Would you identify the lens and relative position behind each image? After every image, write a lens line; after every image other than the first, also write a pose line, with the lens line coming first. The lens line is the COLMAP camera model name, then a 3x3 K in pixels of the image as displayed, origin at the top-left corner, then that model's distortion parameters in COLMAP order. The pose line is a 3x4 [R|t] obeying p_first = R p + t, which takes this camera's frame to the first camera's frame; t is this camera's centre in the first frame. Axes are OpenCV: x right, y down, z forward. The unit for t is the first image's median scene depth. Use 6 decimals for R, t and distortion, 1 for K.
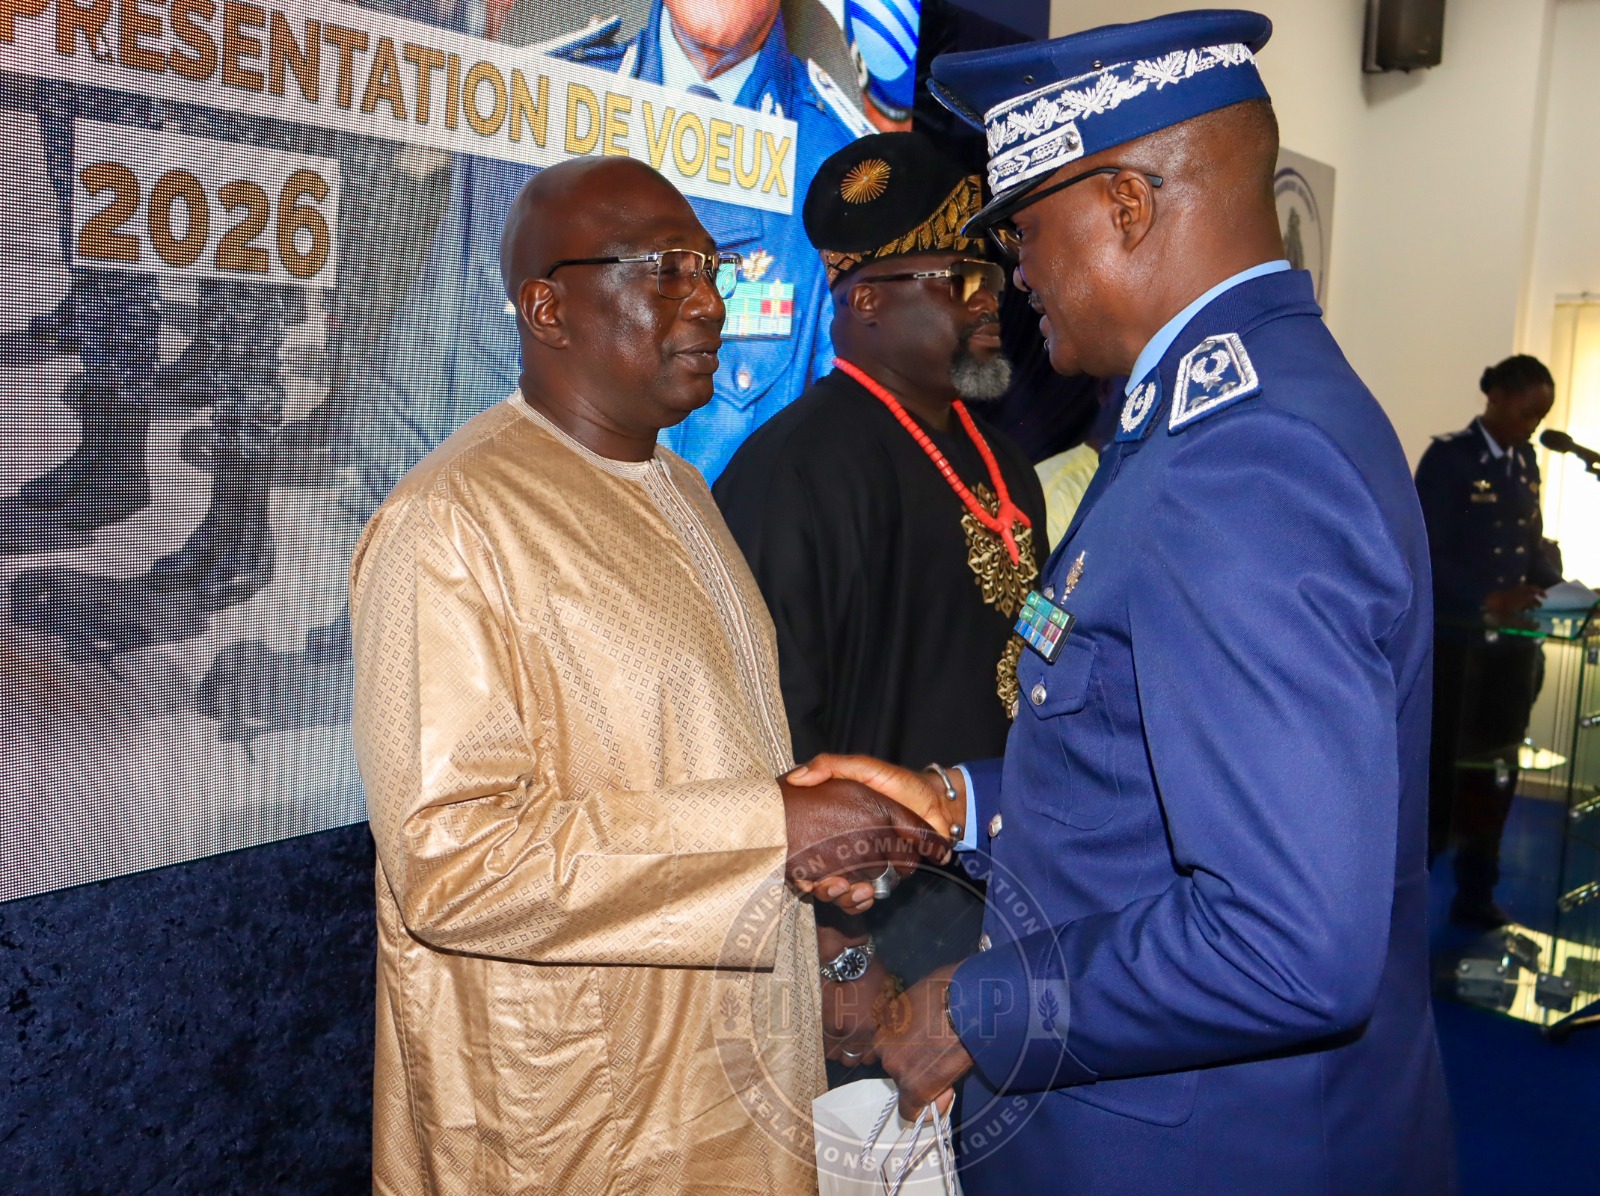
lens RADIAL K [[1743.7, 0, 858.7], [0, 1743.7, 565.3], [0, 0, 1]] dist [-0.121376, 0.000000]
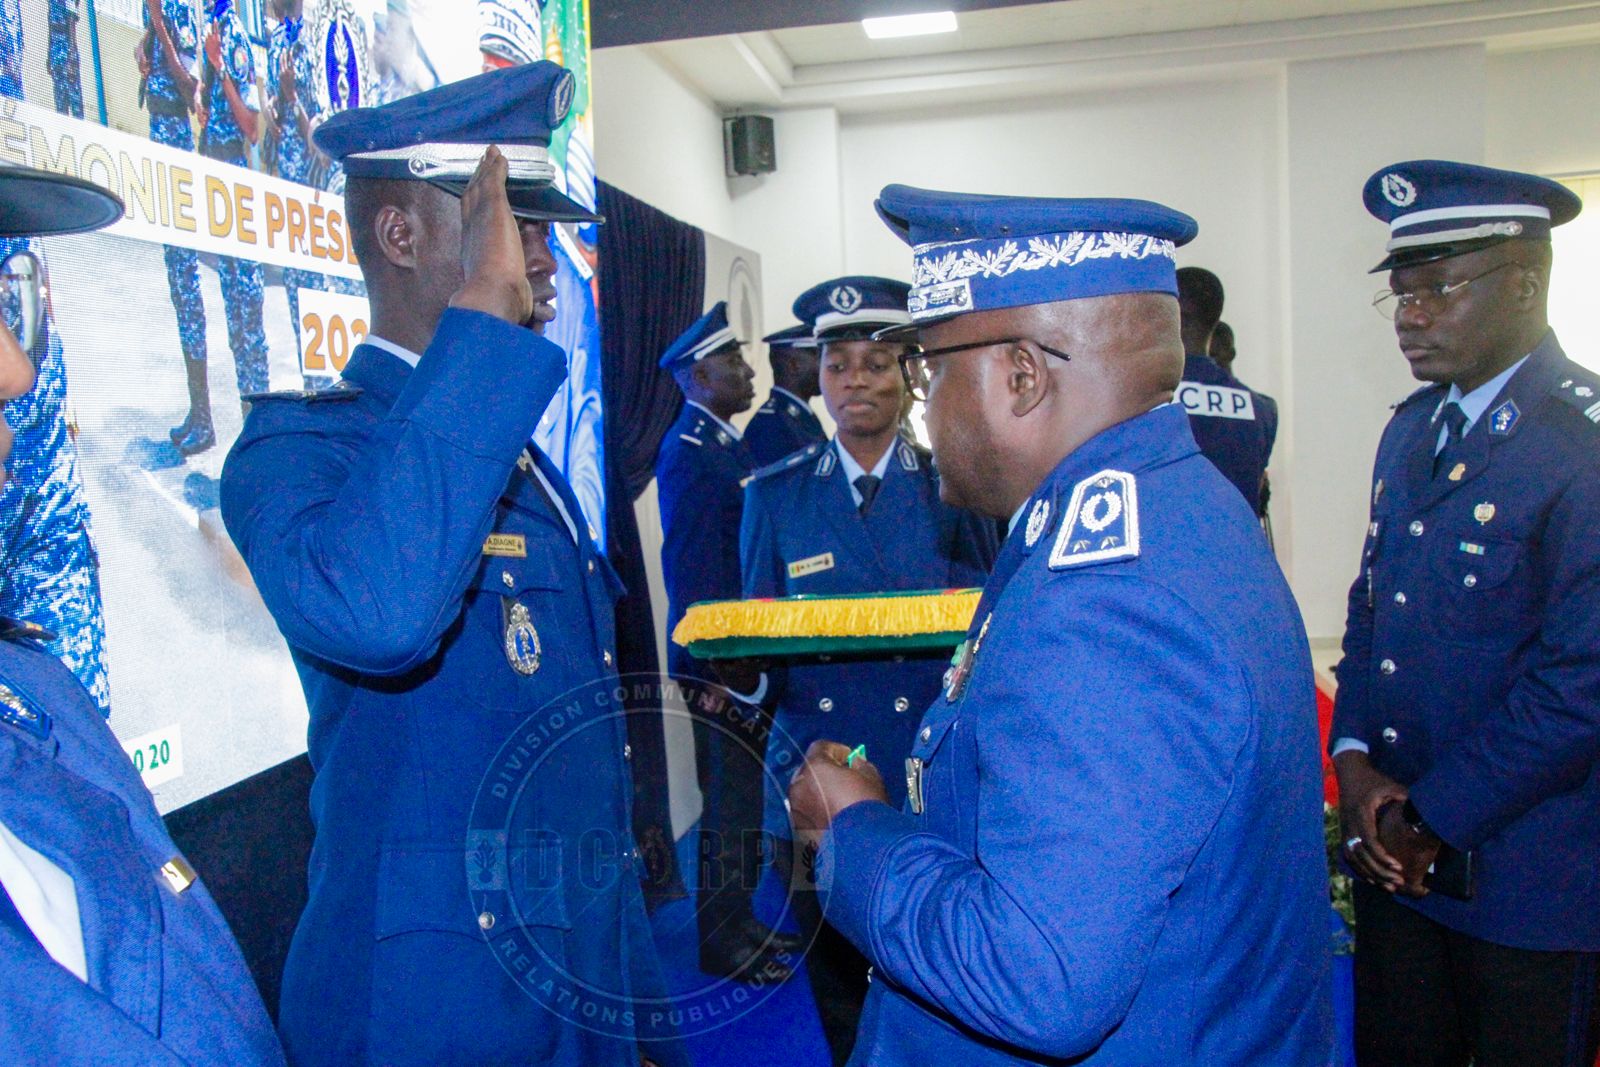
lens RADIAL K [[1439.3, 0, 806.1], [0, 1439.3, 531.3], [0, 0, 1]] dist [-0.083560, 0.084003]
pose [[0.921214, -0.119156, 0.370360, -0.470762], [0.128331, 0.991731, -0.000134, 0.039438], [-0.367282, 0.047652, 0.928888, -0.445692]]
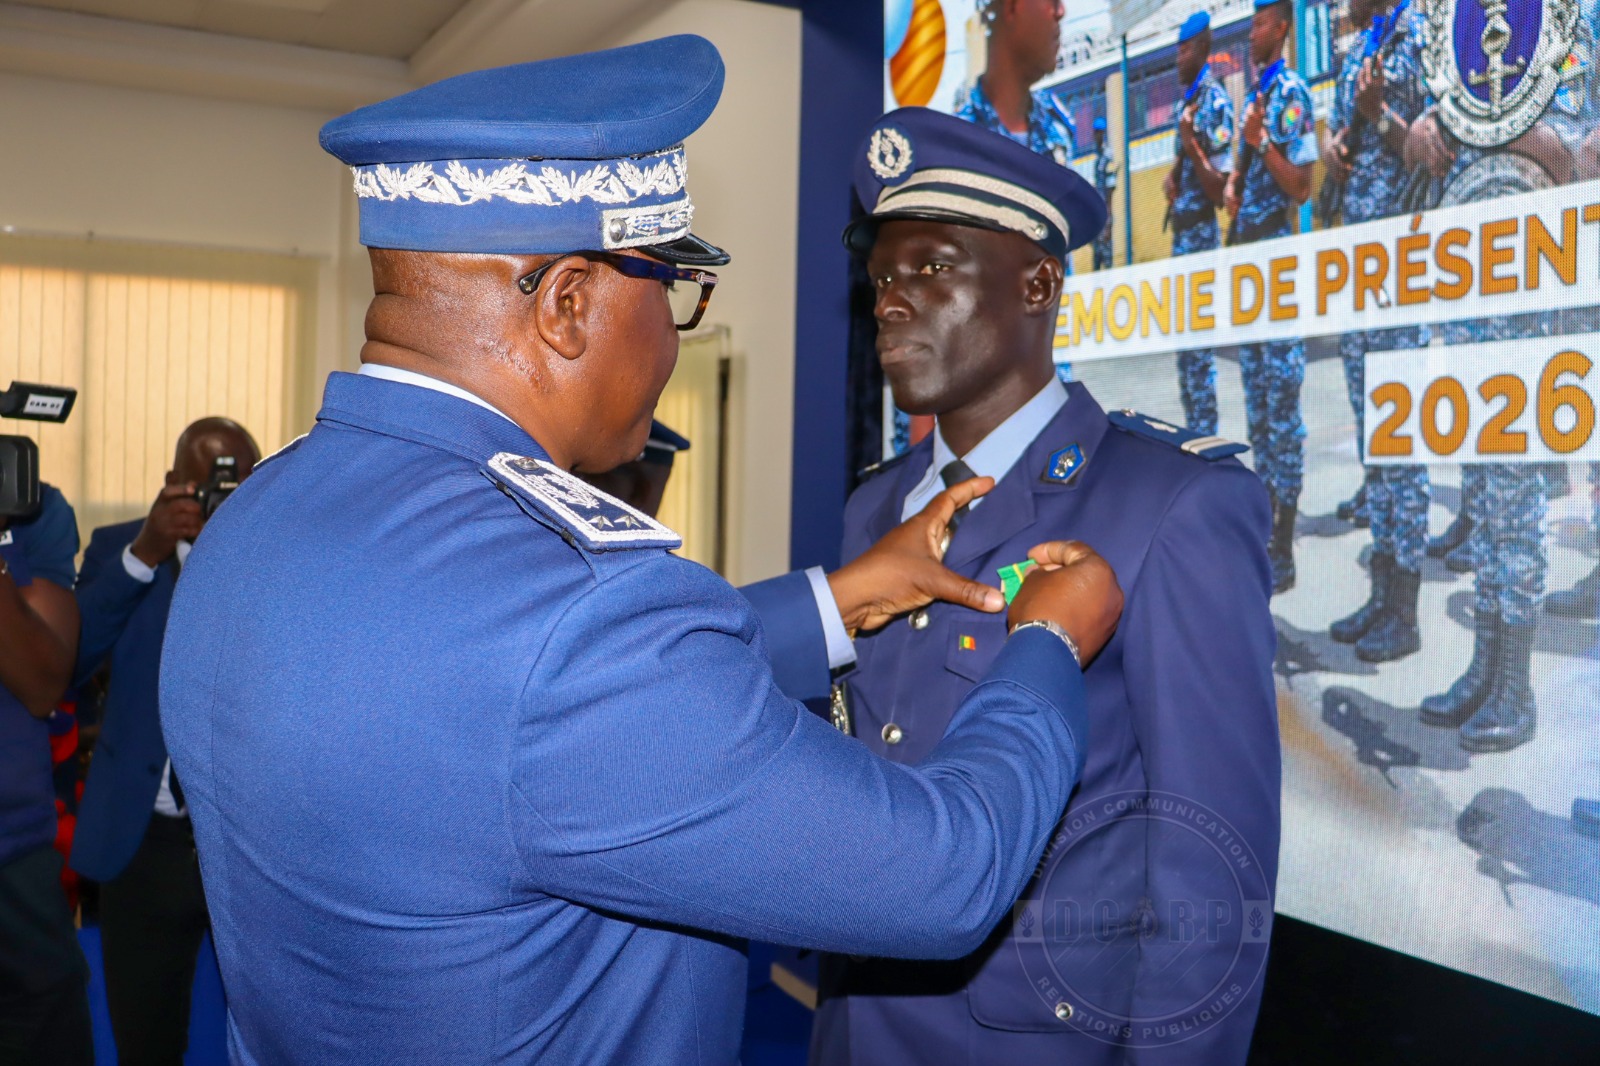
lens RADIAL K [[1439.3, 0, 814.0], [0, 1439.3, 531.3], [0, 0, 1]] dist [-0.083560, 0.084003]
pose [[-0.463810, -0.053467, -0.884320, 0.631078], [-0.143976, 0.989457, 0.015689, -0.067117], [0.874157, 0.134598, -0.466618, 0.987150]]
